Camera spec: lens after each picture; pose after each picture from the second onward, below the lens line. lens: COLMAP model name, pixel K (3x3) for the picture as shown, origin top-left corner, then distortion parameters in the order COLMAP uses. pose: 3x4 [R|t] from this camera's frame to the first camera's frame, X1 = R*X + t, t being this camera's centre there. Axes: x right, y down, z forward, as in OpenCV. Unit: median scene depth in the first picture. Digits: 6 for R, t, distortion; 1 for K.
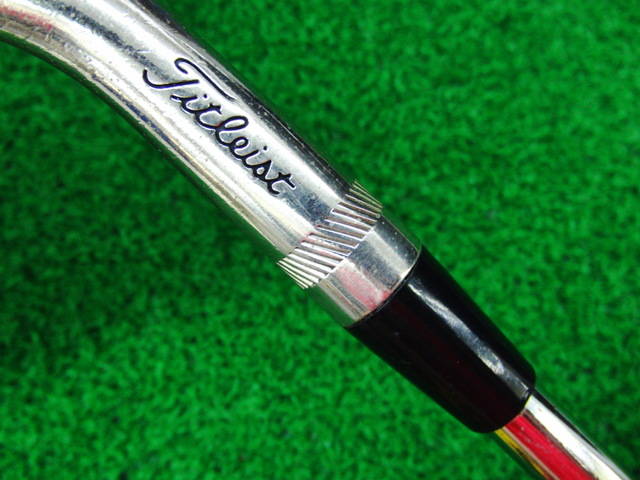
lens RADIAL K [[695.6, 0, 318.4], [0, 695.6, 235.4], [0, 0, 1]] dist [-0.023456, 0.000000]
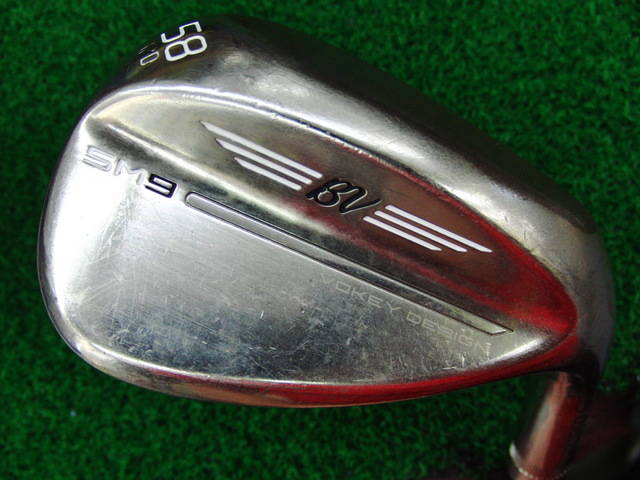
lens RADIAL K [[695.6, 0, 317.9], [0, 695.6, 242.8], [0, 0, 1]] dist [-0.023456, 0.000000]
pose [[0.981237, -0.159527, -0.108284, 0.265791], [0.168788, 0.982193, 0.082506, 0.264338], [0.093194, -0.099235, 0.990690, -0.350495]]
